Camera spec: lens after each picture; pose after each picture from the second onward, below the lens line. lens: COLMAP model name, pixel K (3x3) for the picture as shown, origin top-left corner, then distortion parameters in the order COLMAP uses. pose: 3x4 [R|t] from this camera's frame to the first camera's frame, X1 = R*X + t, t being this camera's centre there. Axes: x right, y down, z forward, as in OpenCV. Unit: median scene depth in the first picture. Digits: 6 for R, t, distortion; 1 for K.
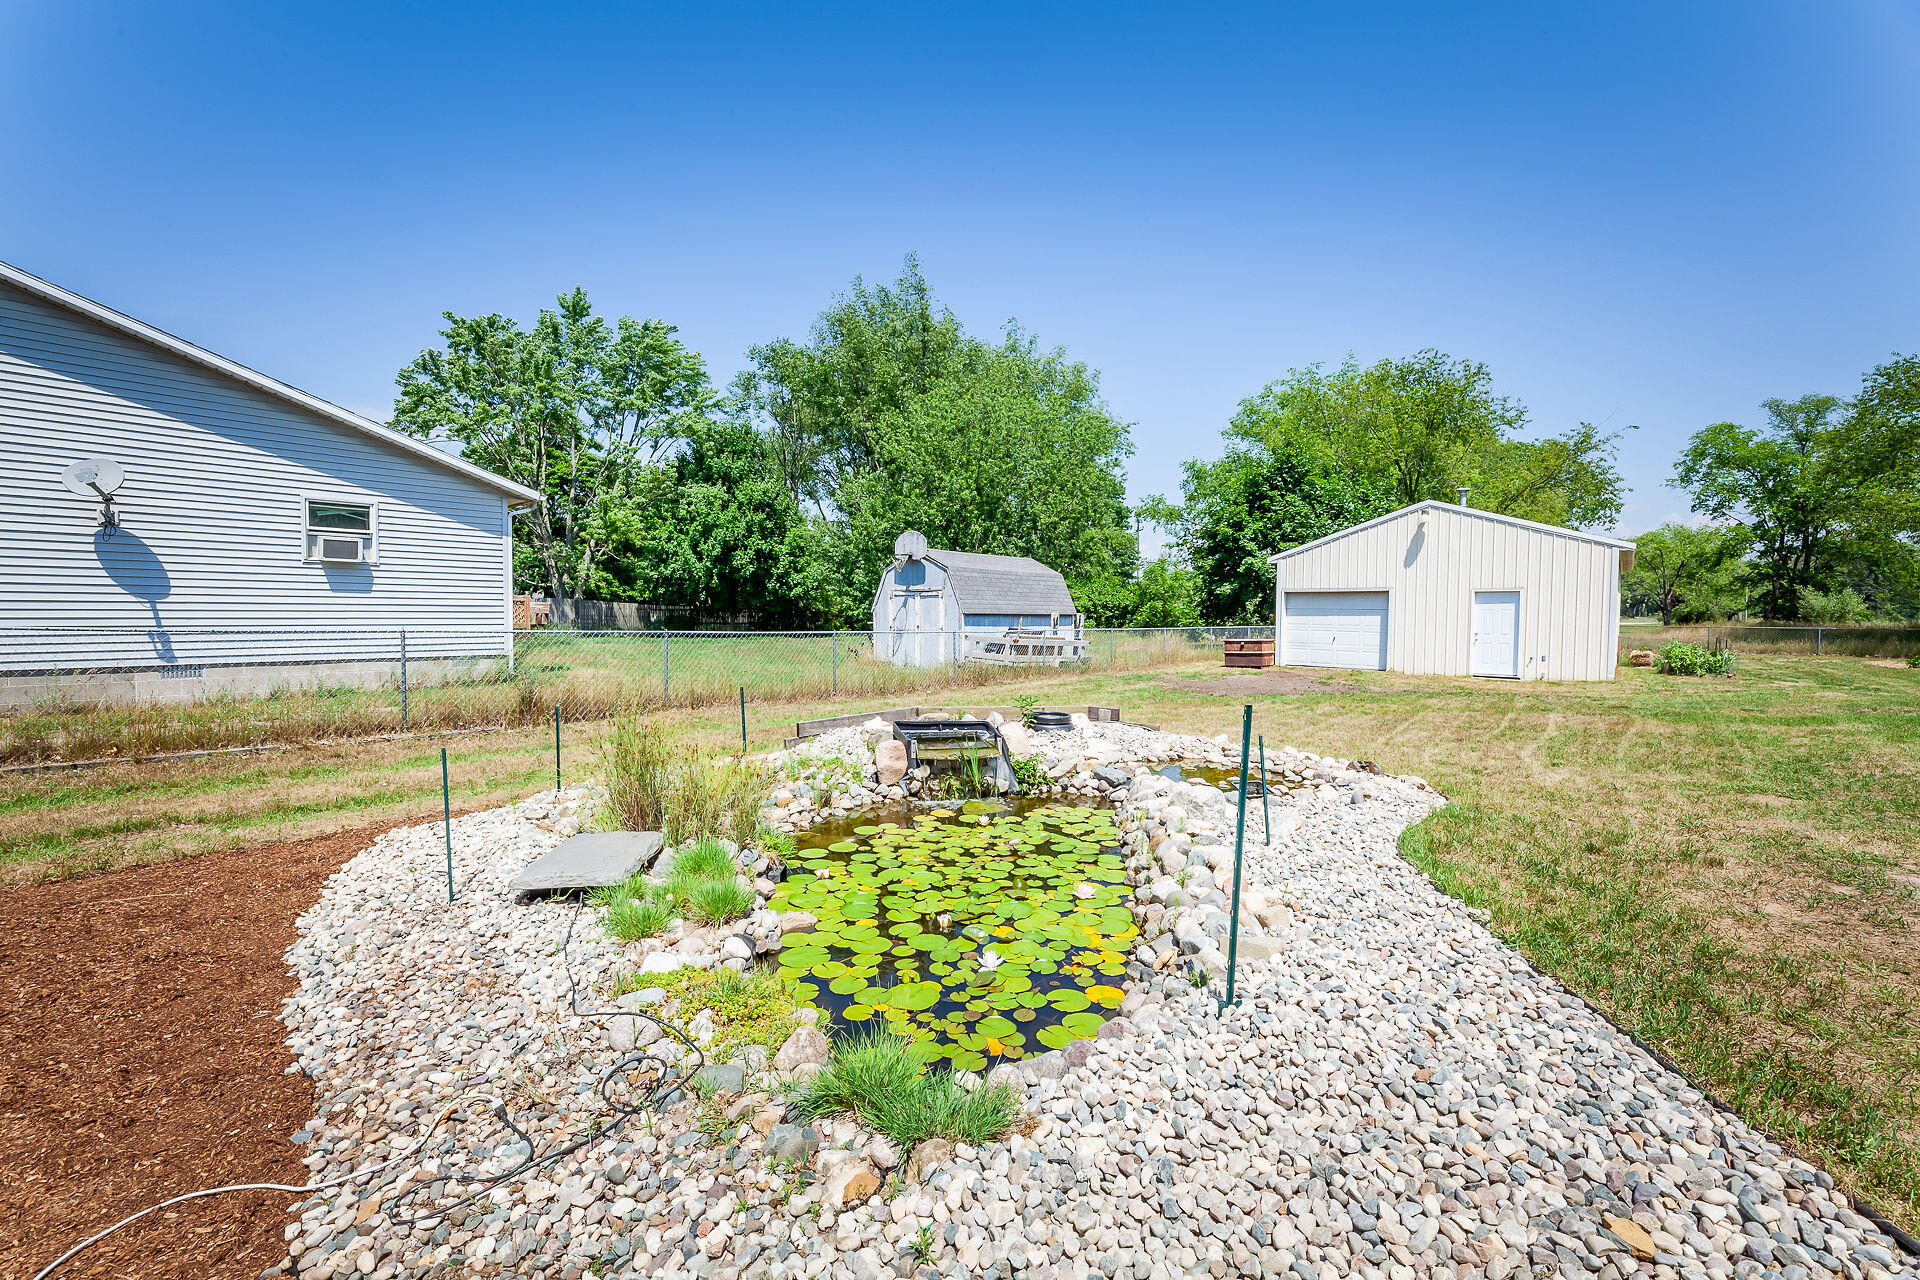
lens RADIAL K [[759.2, 0, 926.7], [0, 759.2, 641.5], [0, 0, 1]] dist [0.000565, -0.000023]
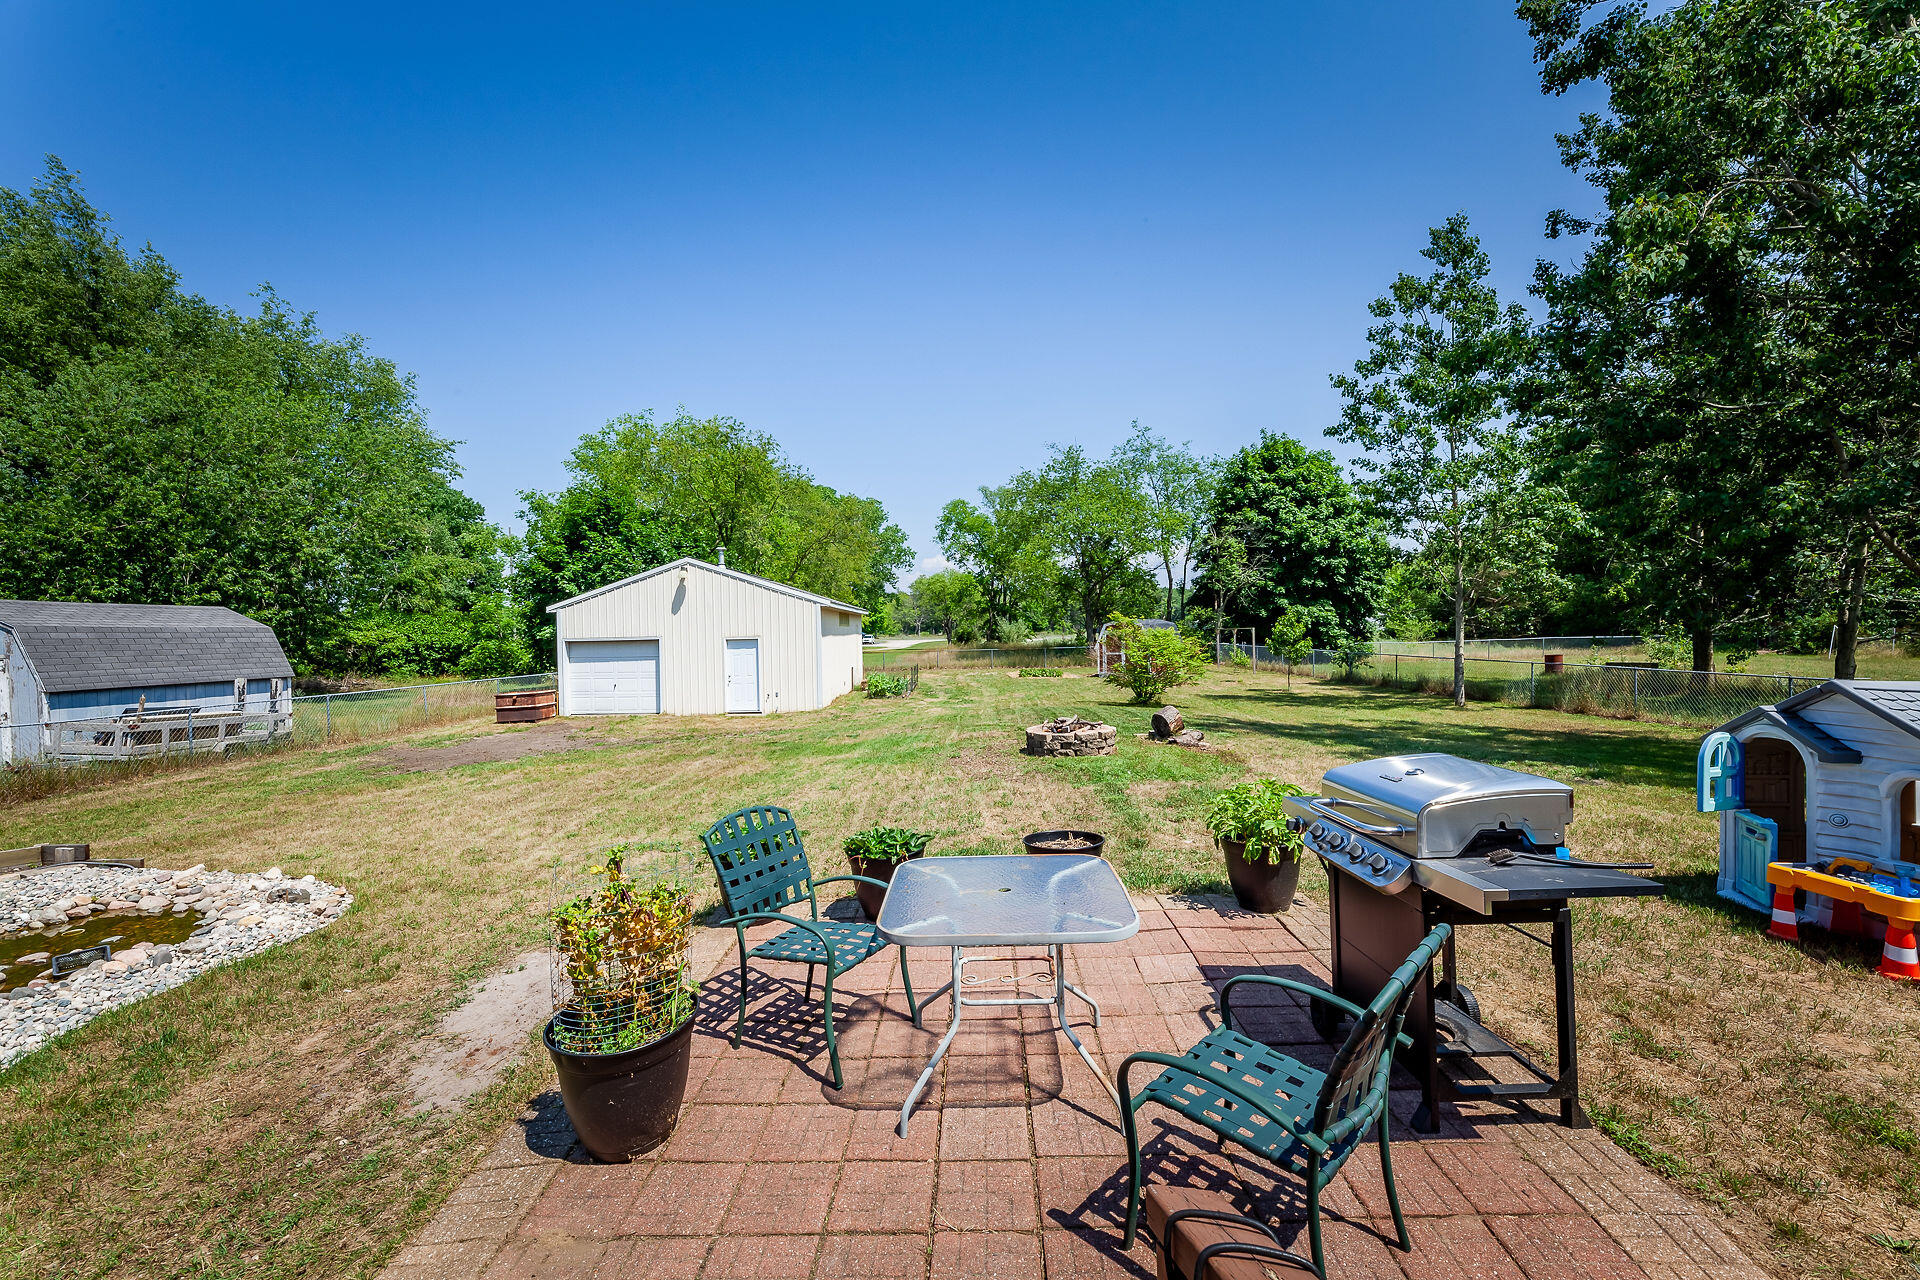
lens RADIAL K [[768.7, 0, 952.4], [0, 768.7, 649.2], [0, 0, 1]] dist [0.000161, -0.000206]
pose [[0.759711, -0.037561, 0.649175, 0.152681], [0.045031, 0.998973, 0.005103, -0.028169], [-0.648700, 0.025356, 0.760622, -0.073880]]
